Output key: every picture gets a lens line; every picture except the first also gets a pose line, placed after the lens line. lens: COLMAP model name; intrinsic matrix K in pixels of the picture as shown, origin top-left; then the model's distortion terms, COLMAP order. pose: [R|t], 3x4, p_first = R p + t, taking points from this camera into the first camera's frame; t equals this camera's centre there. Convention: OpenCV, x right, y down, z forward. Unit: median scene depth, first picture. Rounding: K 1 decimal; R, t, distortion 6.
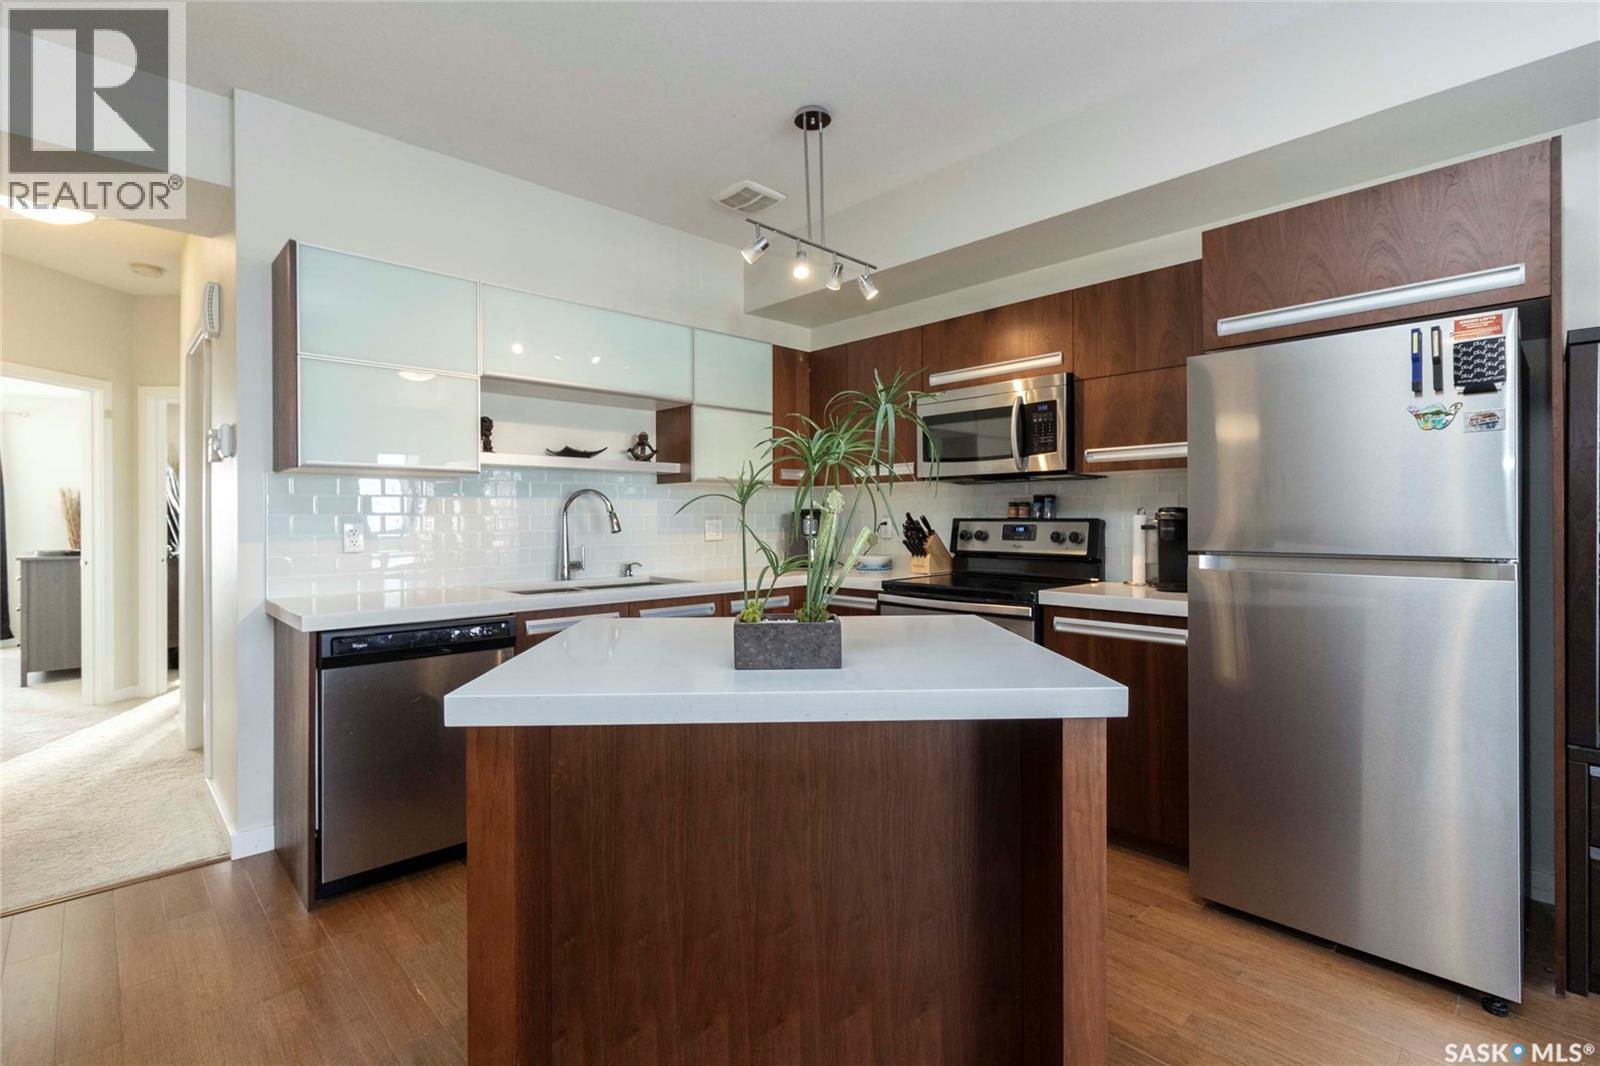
lens RADIAL K [[737.9, 0, 800.4], [0, 737.9, 520.5], [0, 0, 1]] dist [-0.000028, 0.001316]
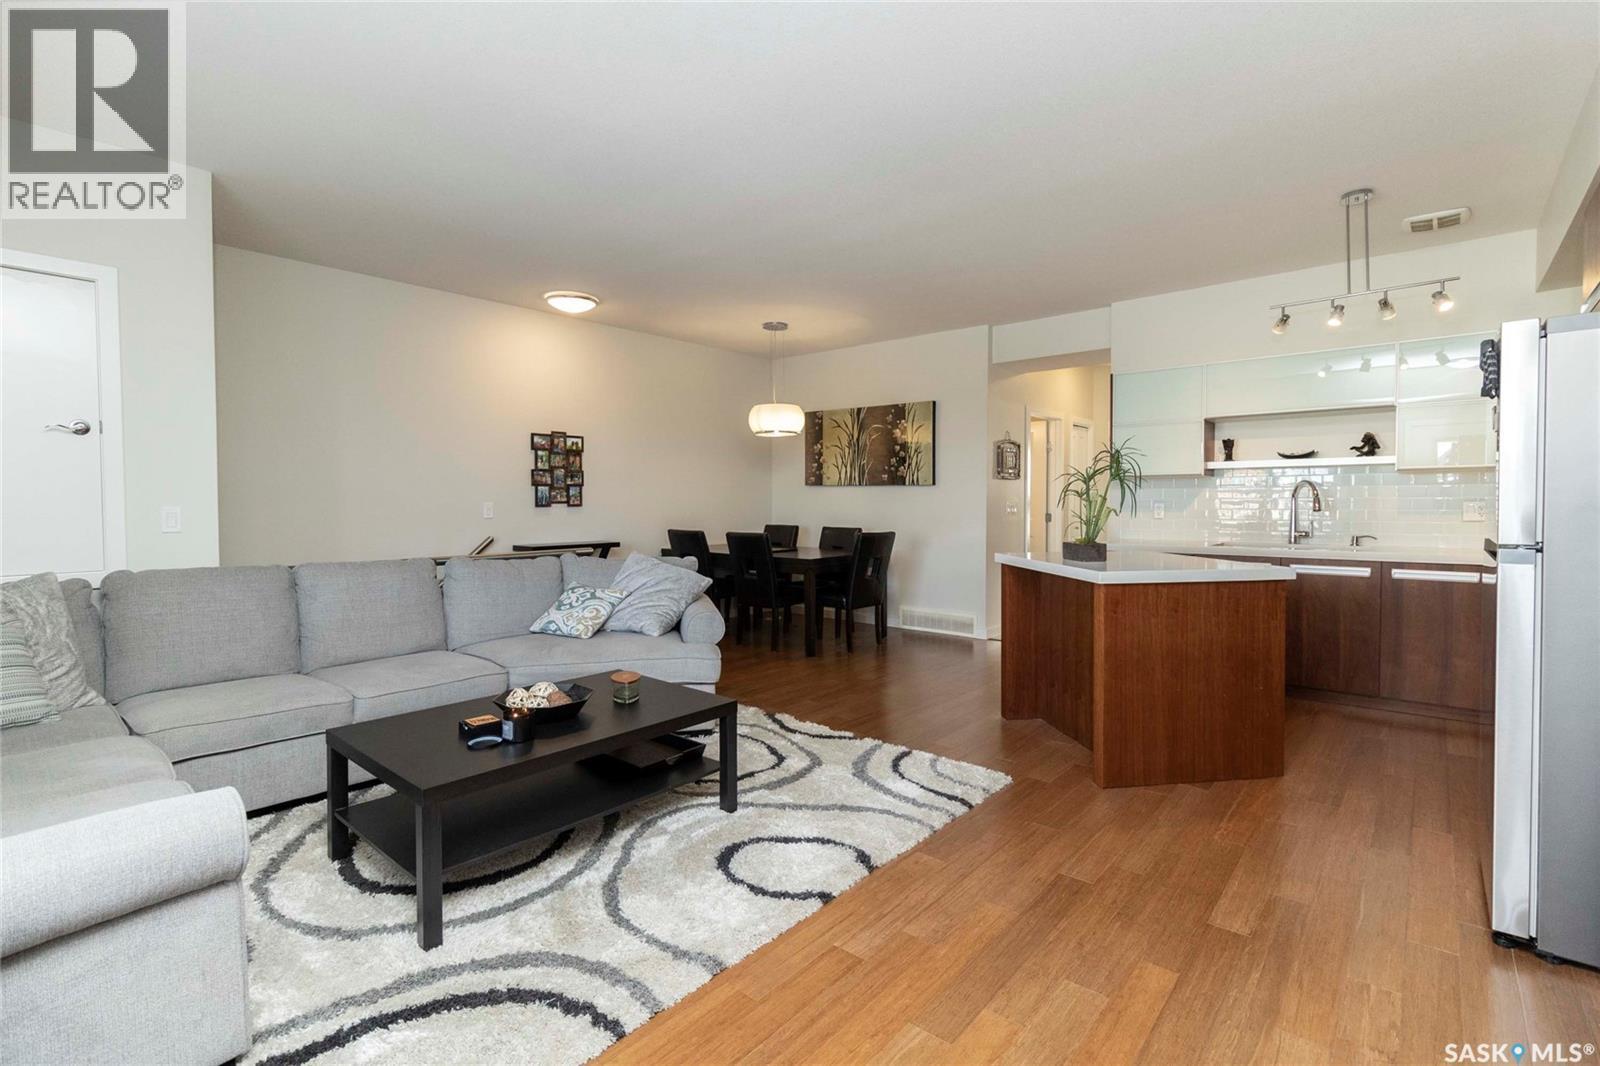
lens RADIAL K [[737.9, 0, 799.7], [0, 737.9, 525.6], [0, 0, 1]] dist [-0.000028, 0.001316]
pose [[0.097069, 0.035189, -0.994655, 1.081070], [0.002958, 0.999360, 0.035644, -0.009886], [0.995273, -0.006402, 0.096903, -0.105303]]
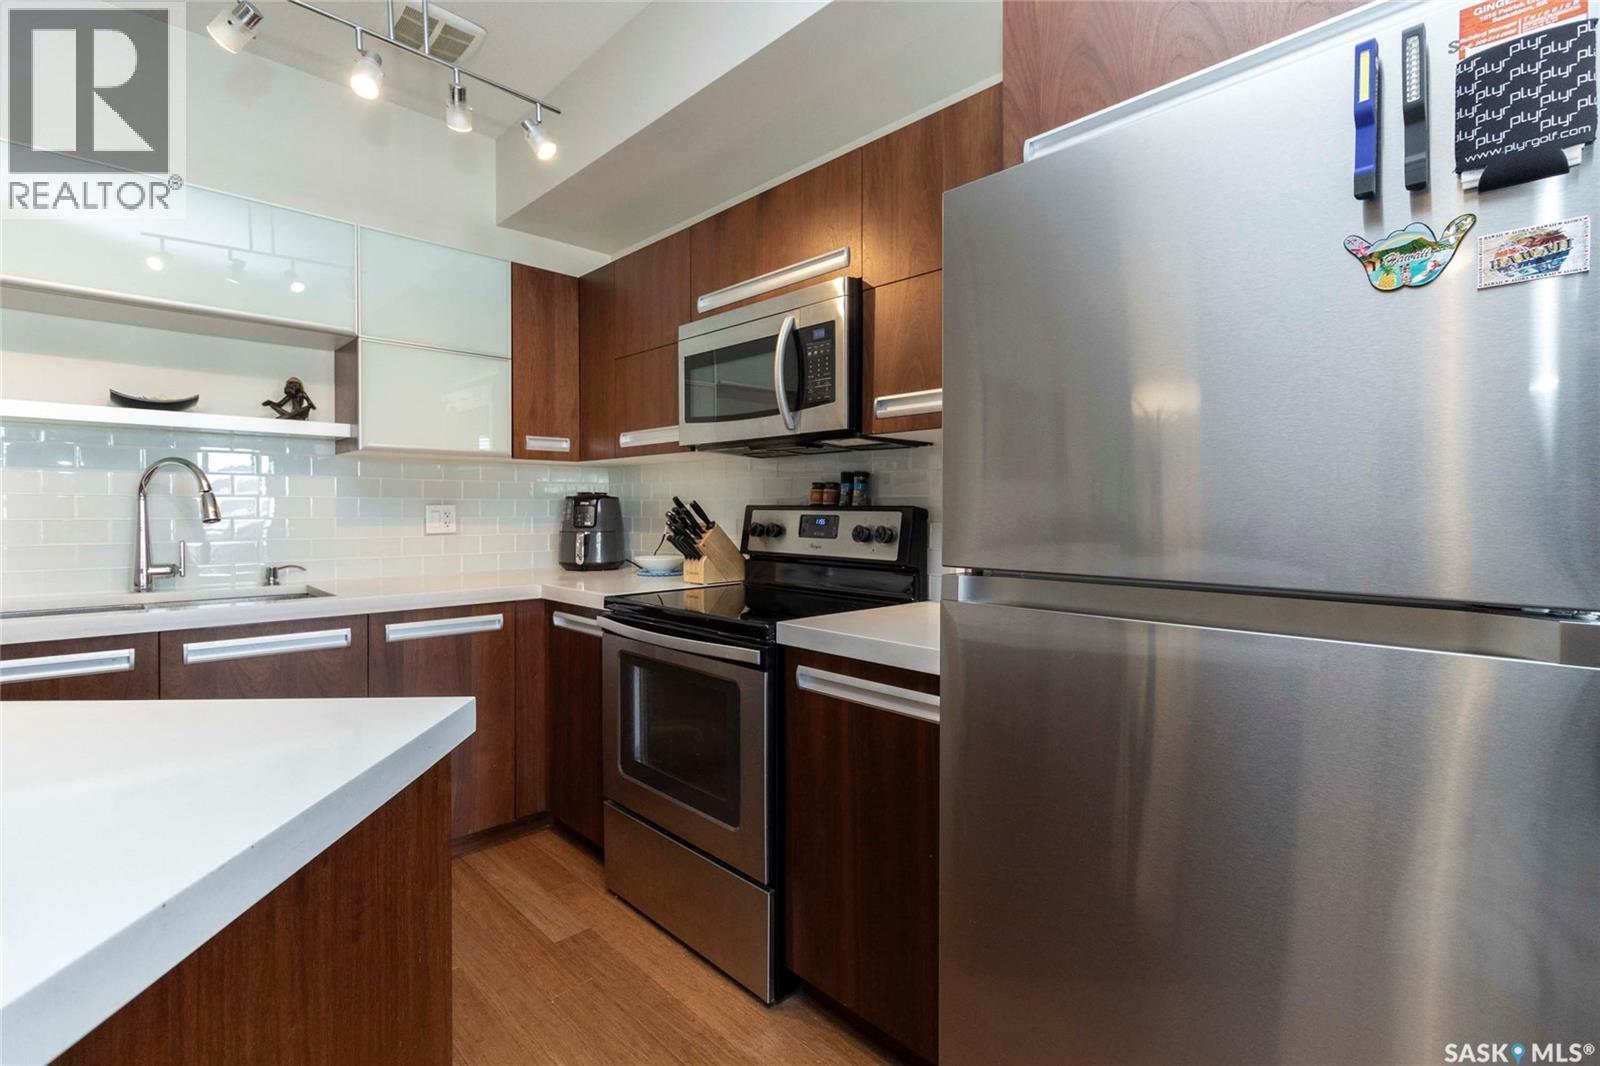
lens RADIAL K [[737.9, 0, 804.7], [0, 737.9, 520.2], [0, 0, 1]] dist [-0.000028, 0.001316]
pose [[0.999918, 0.007368, 0.010429, 0.296270], [-0.007508, 0.999882, 0.013397, 0.001631], [-0.010329, -0.013475, 0.999856, 0.336265]]
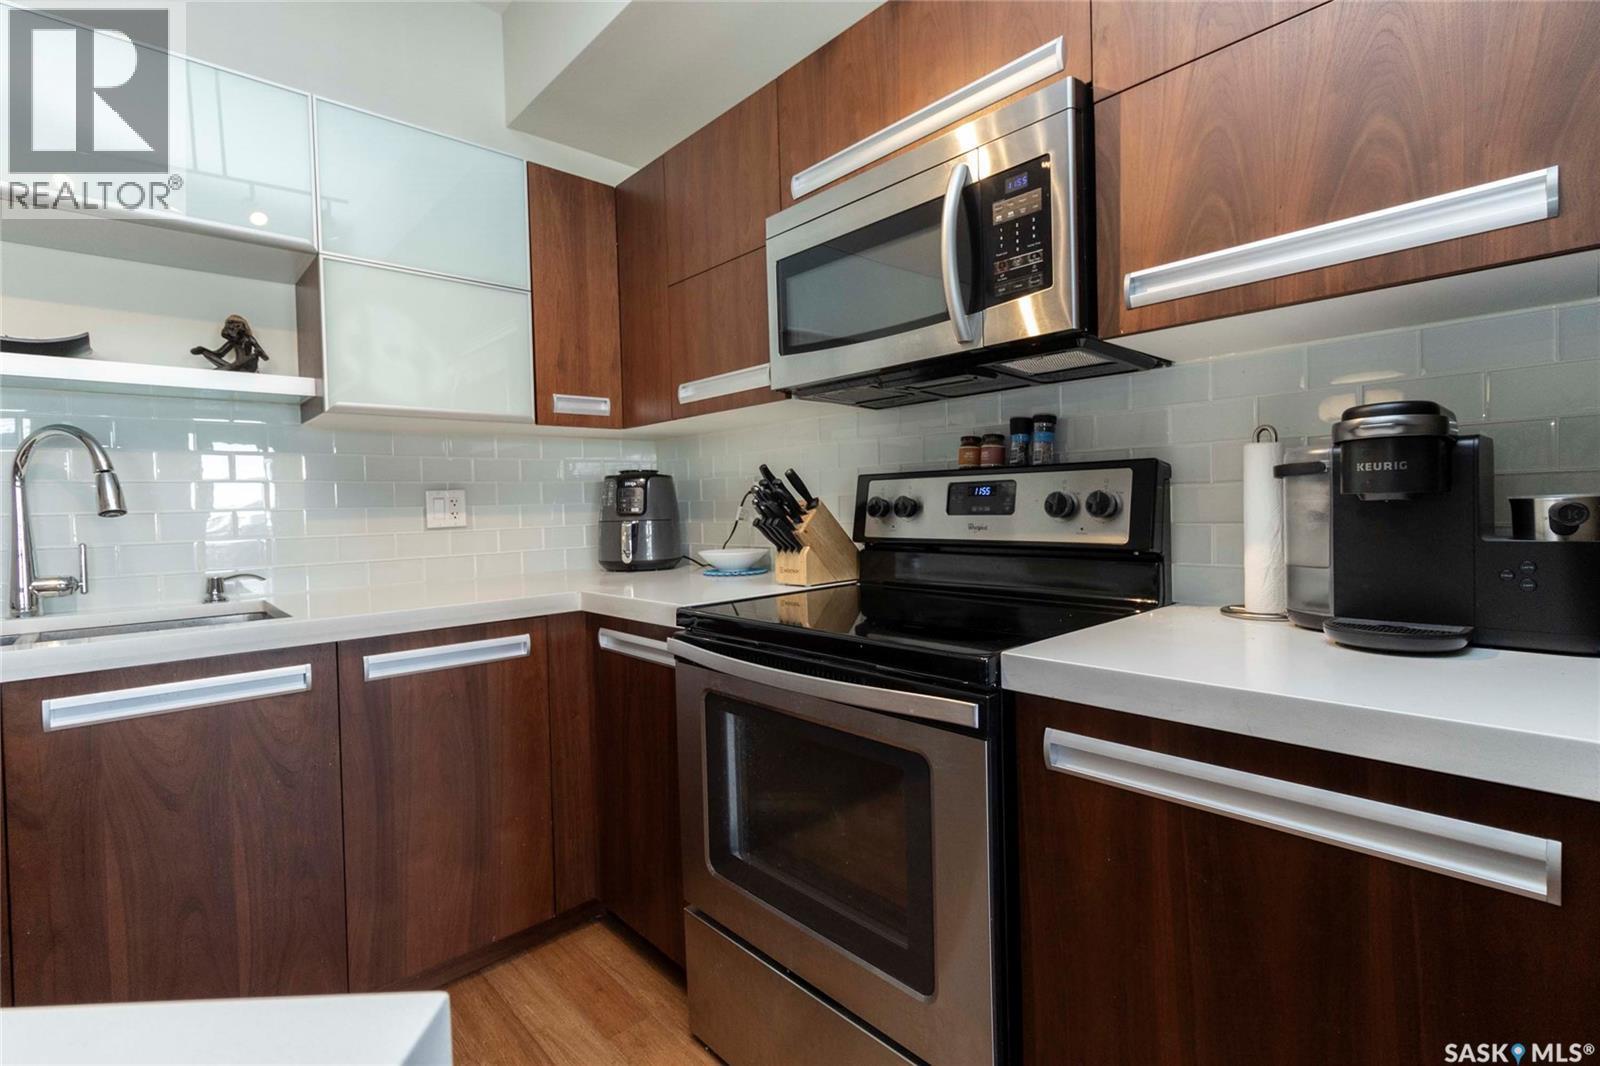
lens RADIAL K [[737.9, 0, 803.0], [0, 737.9, 519.9], [0, 0, 1]] dist [-0.000028, 0.001316]
pose [[0.999593, -0.020286, -0.020039, 0.206345], [0.020676, 0.999596, 0.019491, 0.020111], [0.019636, -0.019897, 0.999609, 0.564261]]
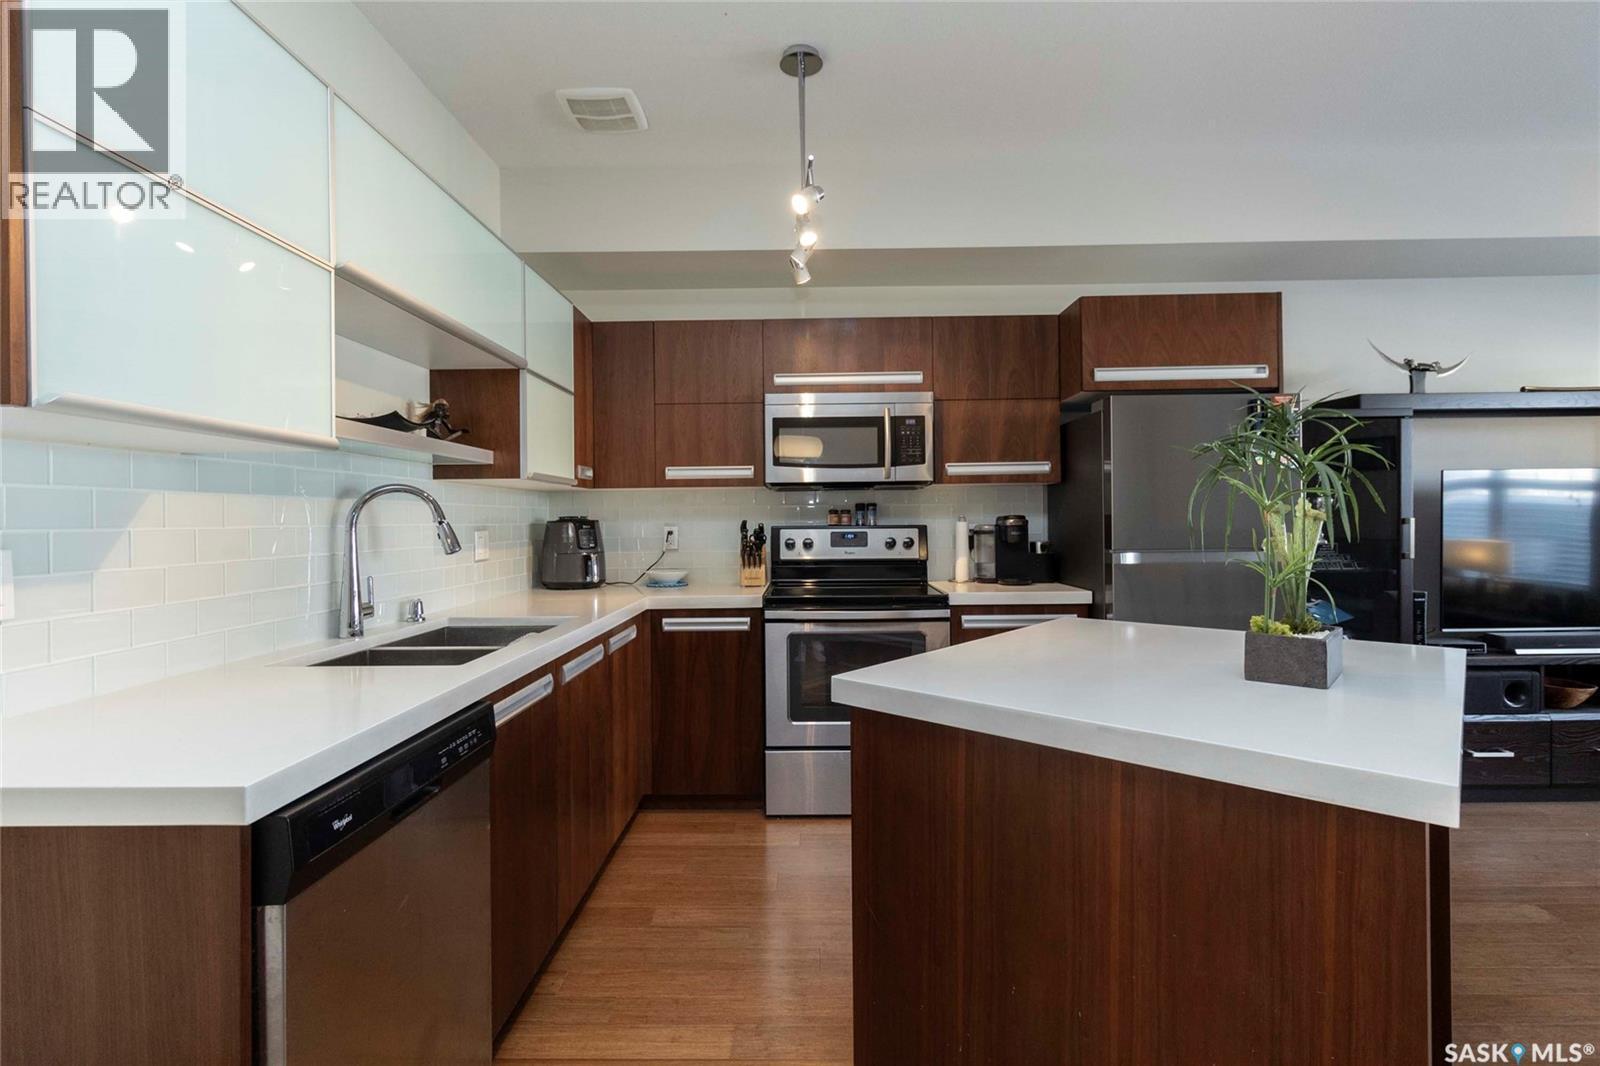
lens RADIAL K [[737.9, 0, 807.7], [0, 737.9, 521.6], [0, 0, 1]] dist [-0.000028, 0.001316]
pose [[0.697085, -0.005085, 0.716970, -0.516113], [0.010403, 0.999941, -0.003023, -0.006257], [-0.716913, 0.009566, 0.697097, 0.346800]]
